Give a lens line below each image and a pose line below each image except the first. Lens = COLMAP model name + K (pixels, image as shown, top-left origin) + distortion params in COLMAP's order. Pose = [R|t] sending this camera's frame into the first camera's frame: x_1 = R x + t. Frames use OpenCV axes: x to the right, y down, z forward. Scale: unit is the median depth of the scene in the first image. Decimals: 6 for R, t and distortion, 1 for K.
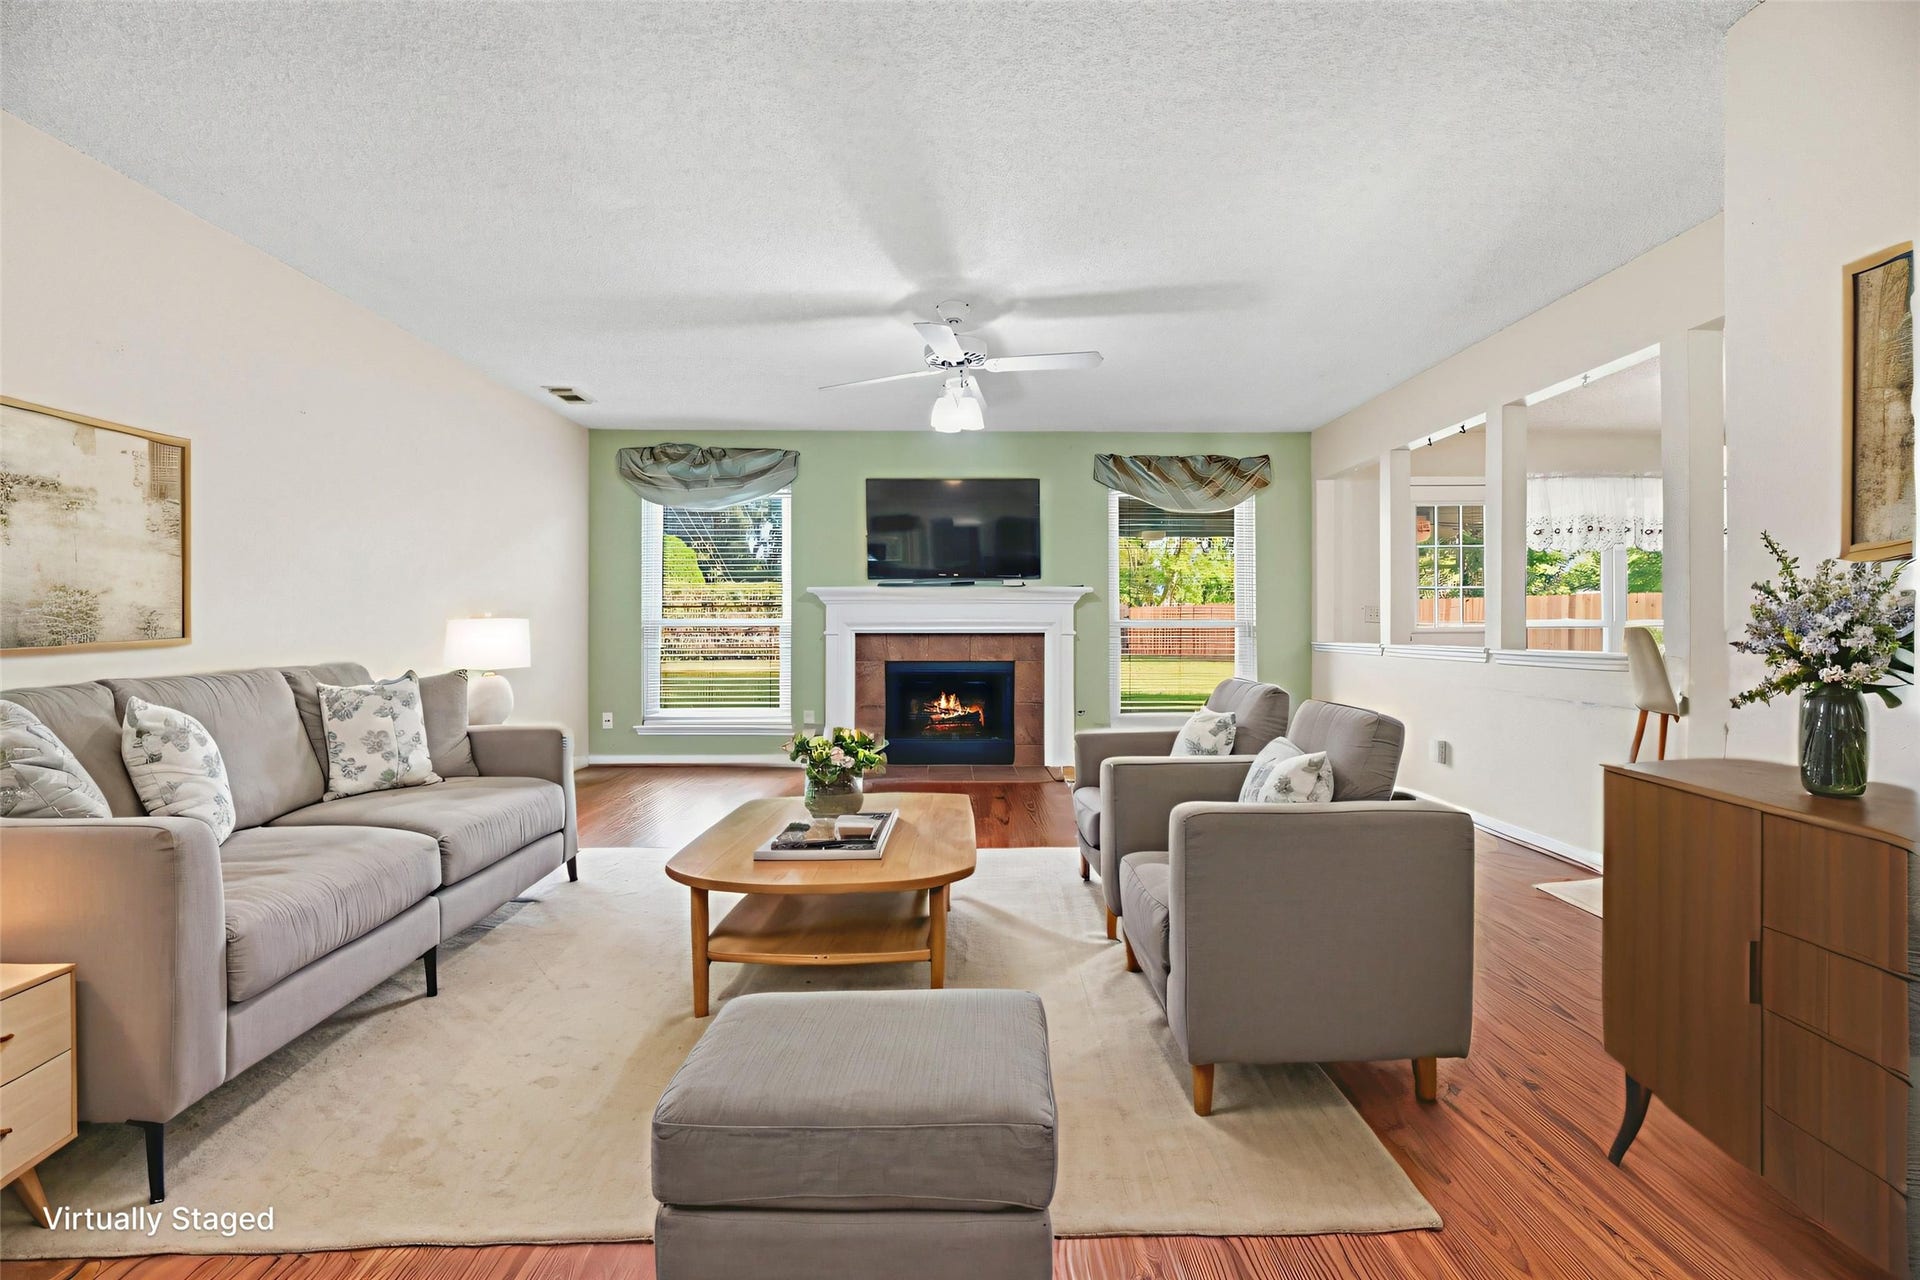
lens RADIAL K [[775.2, 0, 955.2], [0, 775.2, 632.0], [0, 0, 1]] dist [-0.004027, -0.000067]
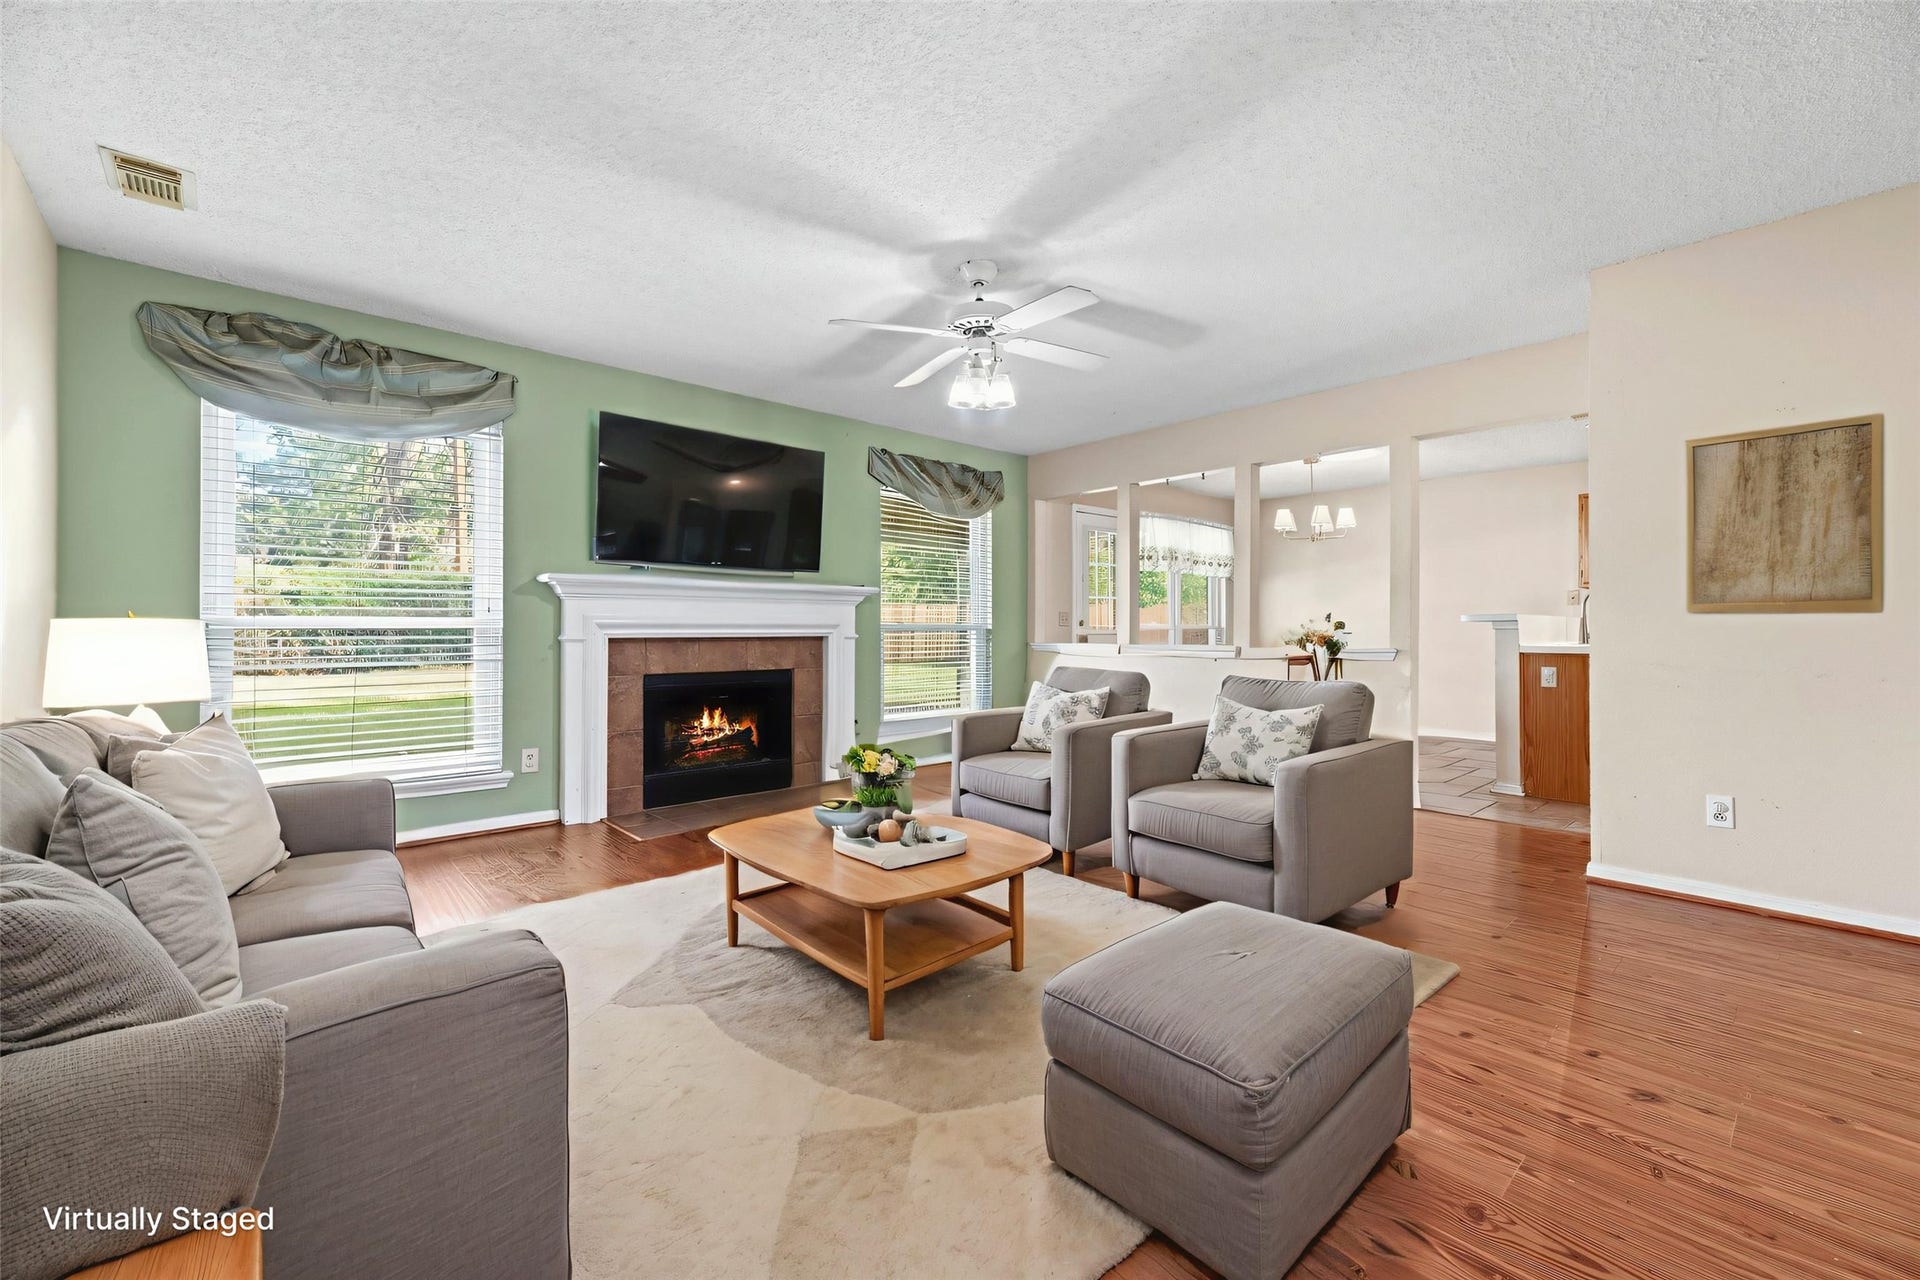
lens RADIAL K [[775.2, 0, 961.9], [0, 775.2, 635.2], [0, 0, 1]] dist [-0.004027, -0.000067]
pose [[0.740873, -0.008119, 0.671596, -0.374309], [0.003786, 0.999962, 0.007912, -0.006213], [-0.671635, -0.003319, 0.740875, 0.221387]]
